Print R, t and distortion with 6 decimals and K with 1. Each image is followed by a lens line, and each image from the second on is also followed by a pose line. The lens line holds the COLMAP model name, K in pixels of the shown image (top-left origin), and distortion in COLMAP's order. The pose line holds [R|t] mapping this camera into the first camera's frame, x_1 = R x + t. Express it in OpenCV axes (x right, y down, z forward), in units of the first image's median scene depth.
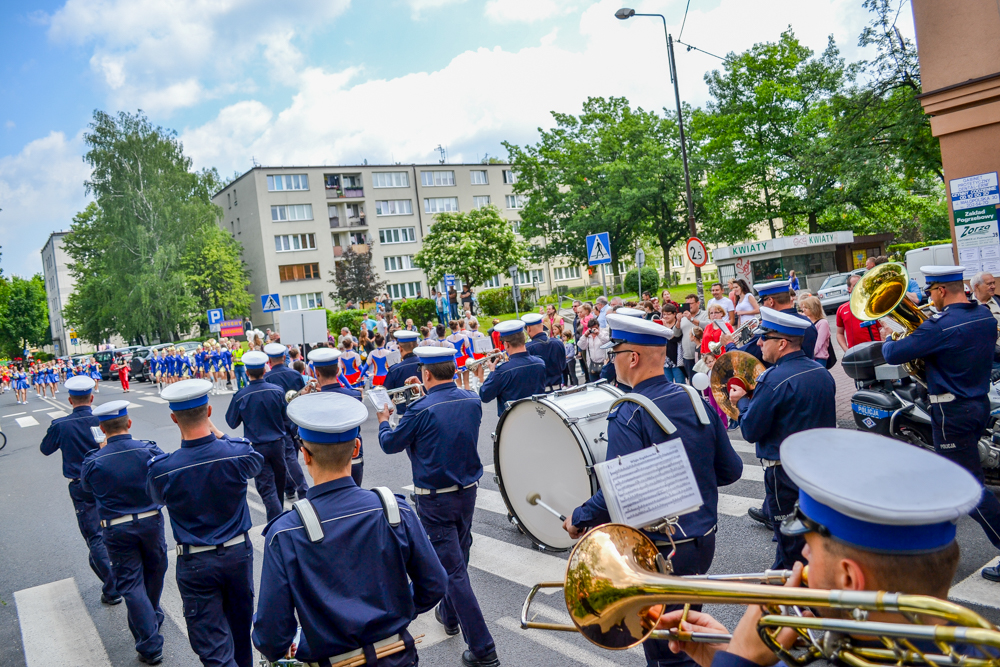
lens RADIAL K [[807.1, 0, 500.0], [0, 807.1, 333.5], [0, 0, 1]] dist [-0.076019, 0.009300]
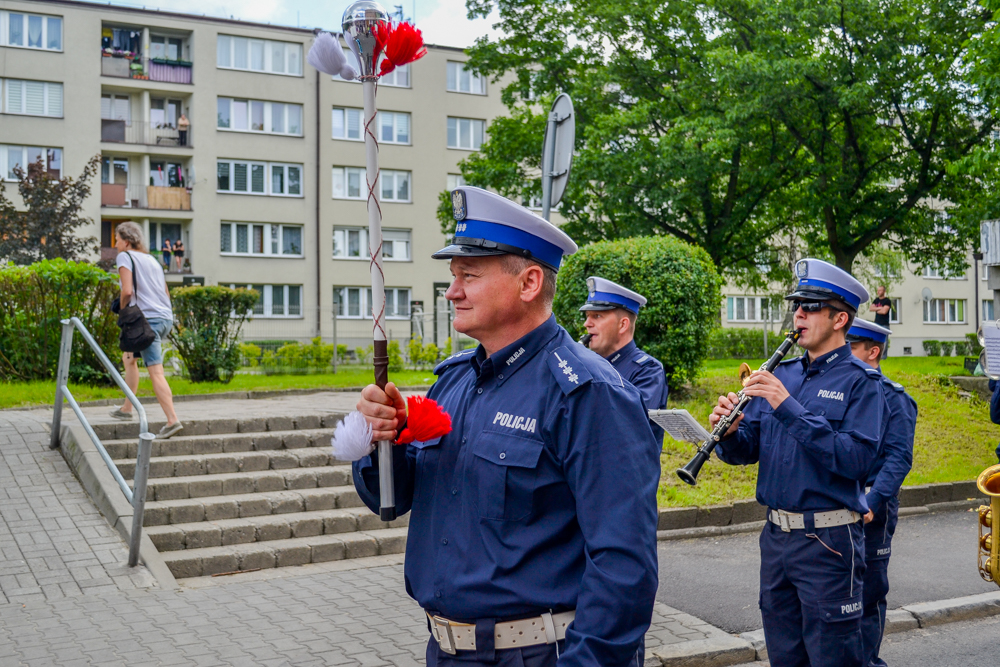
lens RADIAL K [[1246.5, 0, 500.0], [0, 1246.5, 333.5], [0, 0, 1]] dist [-0.041246, 0.025732]
pose [[0.988888, 0.114703, -0.094570, 0.084460], [-0.119324, 0.991848, -0.044724, -0.020063], [0.088669, 0.055512, 0.994513, 0.325492]]
